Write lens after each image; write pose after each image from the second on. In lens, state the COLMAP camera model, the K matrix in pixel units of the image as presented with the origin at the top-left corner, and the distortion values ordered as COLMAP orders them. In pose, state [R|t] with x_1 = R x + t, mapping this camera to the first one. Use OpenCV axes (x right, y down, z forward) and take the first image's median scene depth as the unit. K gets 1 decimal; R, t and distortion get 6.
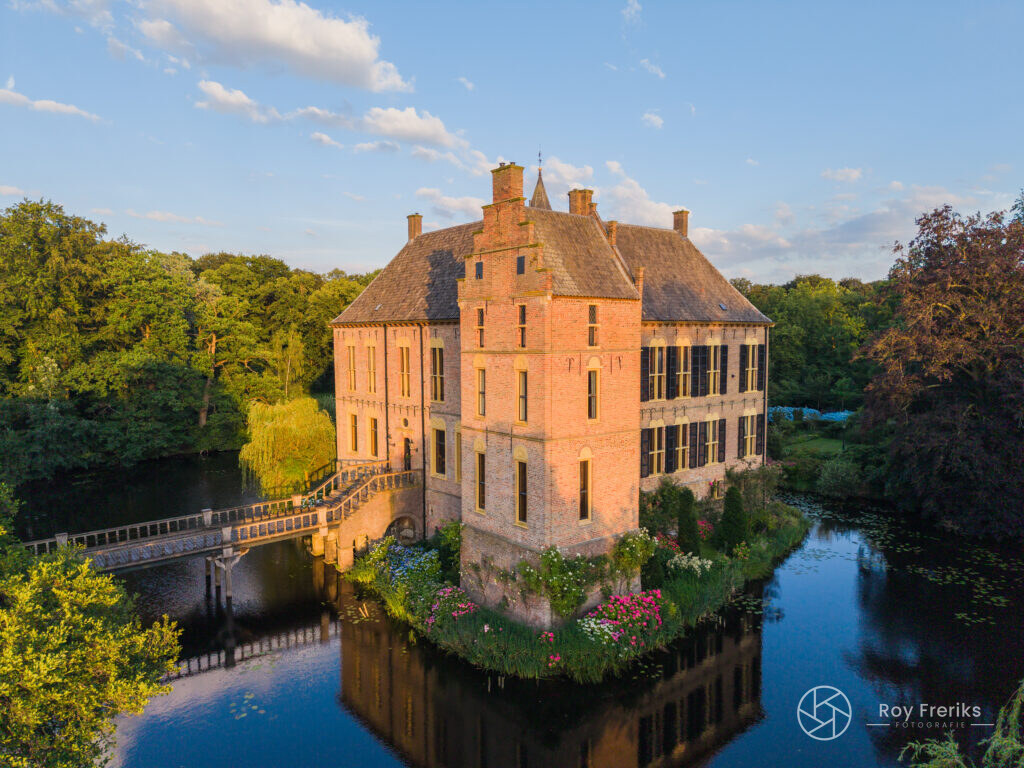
lens RADIAL K [[682.3, 0, 512.0], [0, 682.3, 384.0], [0, 0, 1]] dist [0.043168, -0.053756]
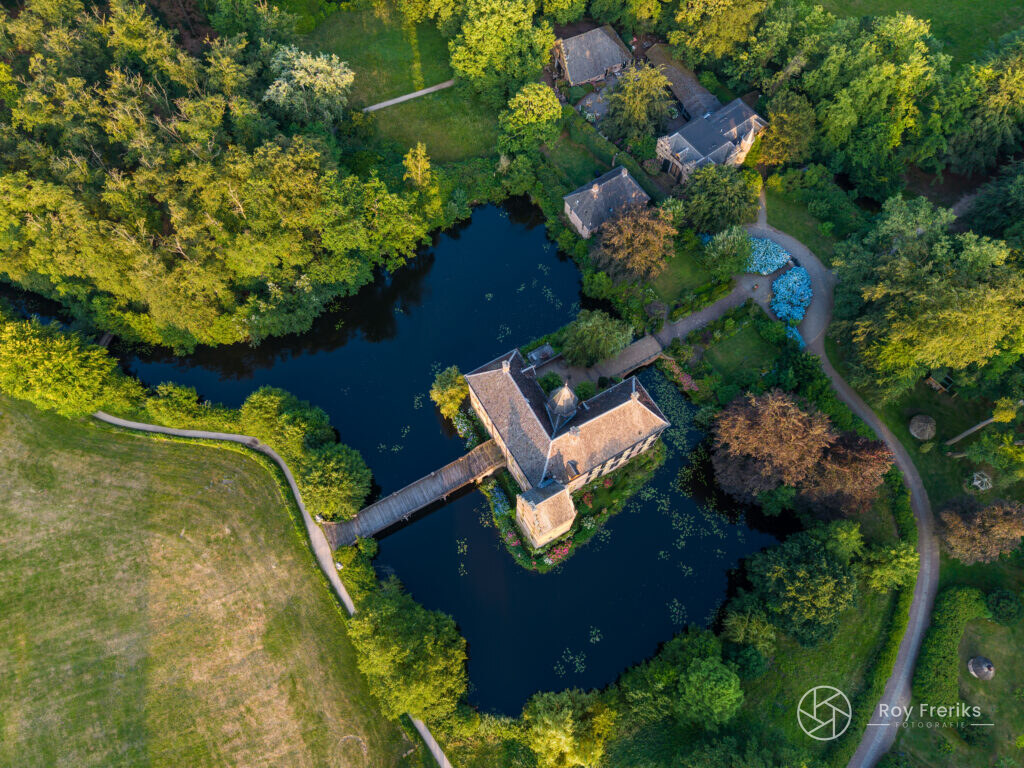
lens RADIAL K [[682.3, 0, 512.0], [0, 682.3, 384.0], [0, 0, 1]] dist [0.043168, -0.053756]
pose [[0.986534, 0.154572, -0.053458, -0.012708], [-0.023983, 0.460032, 0.887579, -2.328048], [0.161787, -0.874345, 0.457544, 0.054970]]
